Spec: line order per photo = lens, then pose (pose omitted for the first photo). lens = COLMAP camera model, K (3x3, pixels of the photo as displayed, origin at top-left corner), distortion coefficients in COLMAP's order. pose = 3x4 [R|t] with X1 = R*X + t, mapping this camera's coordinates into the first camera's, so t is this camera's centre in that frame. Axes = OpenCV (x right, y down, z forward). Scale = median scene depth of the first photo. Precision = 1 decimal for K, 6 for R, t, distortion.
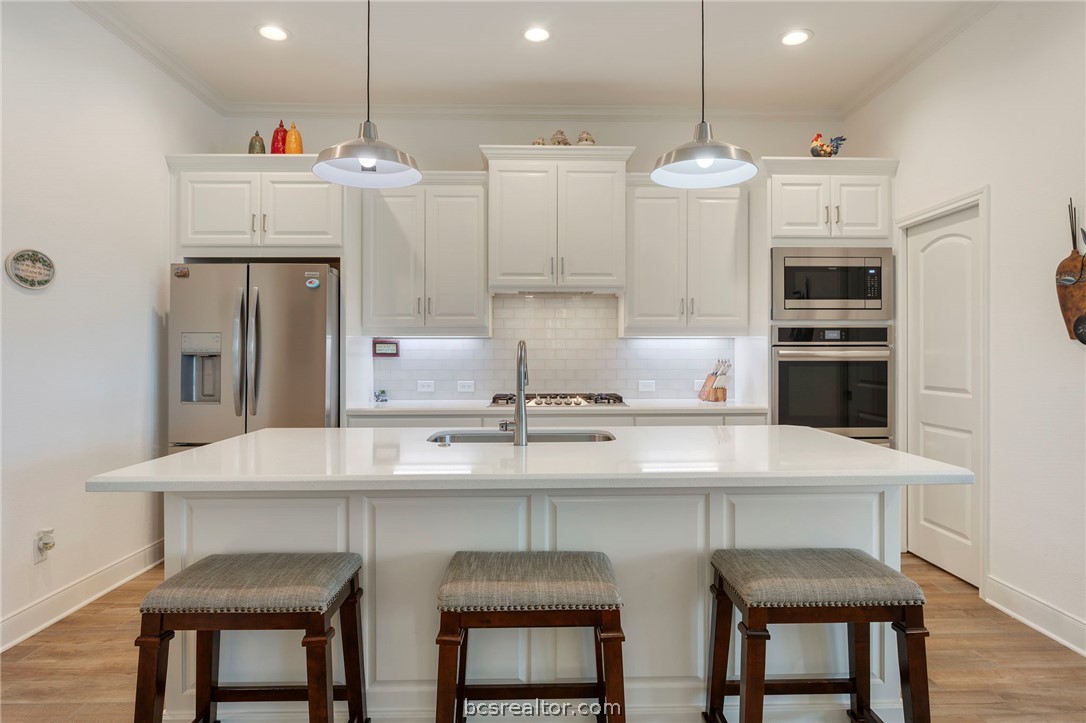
lens RADIAL K [[622.8, 0, 542.5], [0, 622.8, 354.0], [0, 0, 1]] dist [-0.004070, -0.001505]
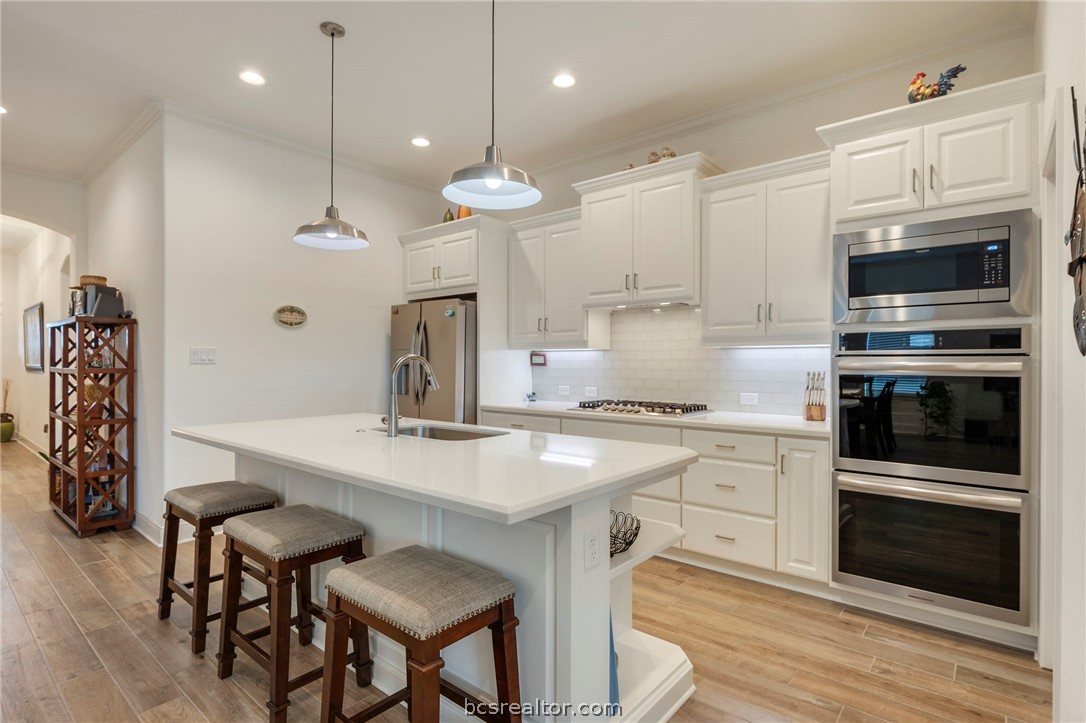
lens RADIAL K [[538.1, 0, 543.4], [0, 538.1, 364.1], [0, 0, 1]] dist [0.011301, -0.001305]
pose [[0.755575, 0.004203, -0.655049, 0.545770], [-0.001329, 0.999987, 0.004884, -0.005010], [0.655061, -0.002820, 0.755571, 0.212575]]
